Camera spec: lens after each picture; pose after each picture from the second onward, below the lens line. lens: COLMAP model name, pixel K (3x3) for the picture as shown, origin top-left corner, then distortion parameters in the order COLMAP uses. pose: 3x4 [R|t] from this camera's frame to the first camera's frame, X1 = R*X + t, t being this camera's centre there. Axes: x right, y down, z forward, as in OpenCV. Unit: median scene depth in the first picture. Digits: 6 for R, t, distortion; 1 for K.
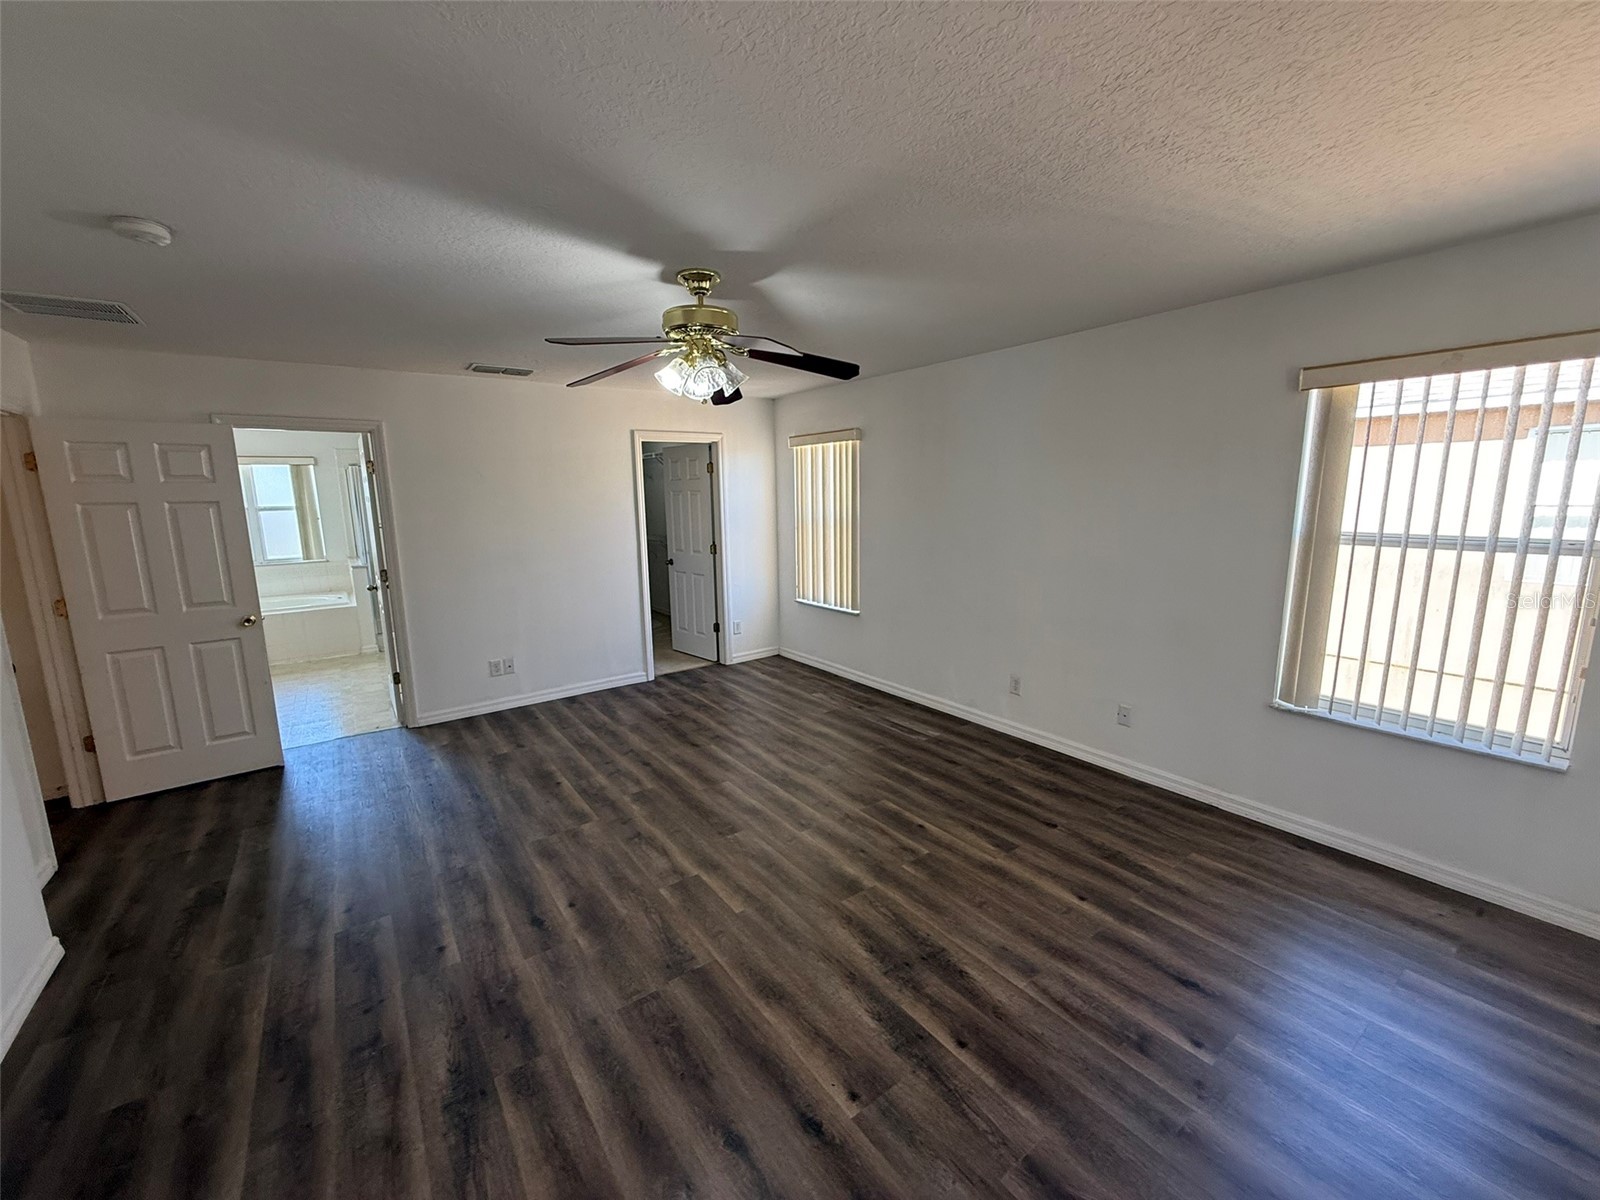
lens RADIAL K [[639.8, 0, 796.3], [0, 639.8, 598.0], [0, 0, 1]] dist [-0.006636, 0.002097]
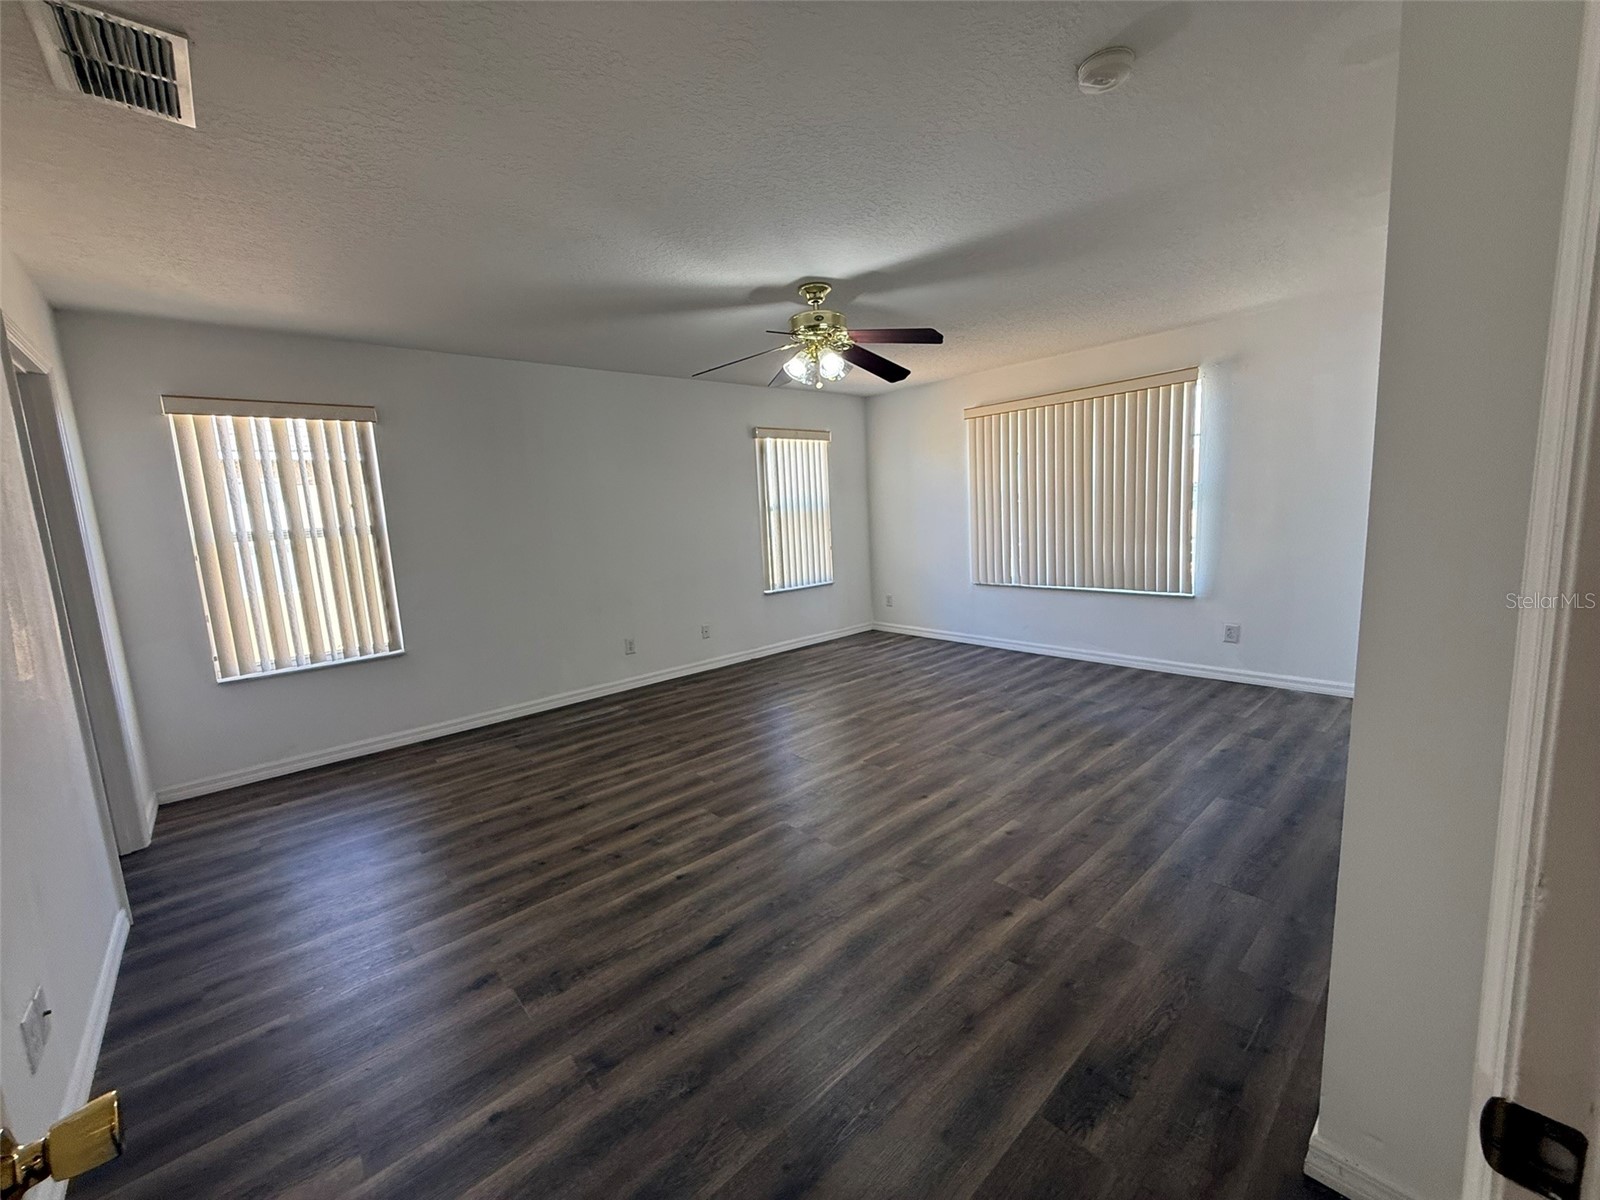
lens RADIAL K [[639.8, 0, 797.3], [0, 639.8, 602.6], [0, 0, 1]] dist [-0.006636, 0.002097]
pose [[-0.103296, -0.124809, 0.986789, -1.089591], [0.217973, 0.965140, 0.144888, -0.063725], [-0.970473, 0.230059, -0.072490, 0.928741]]
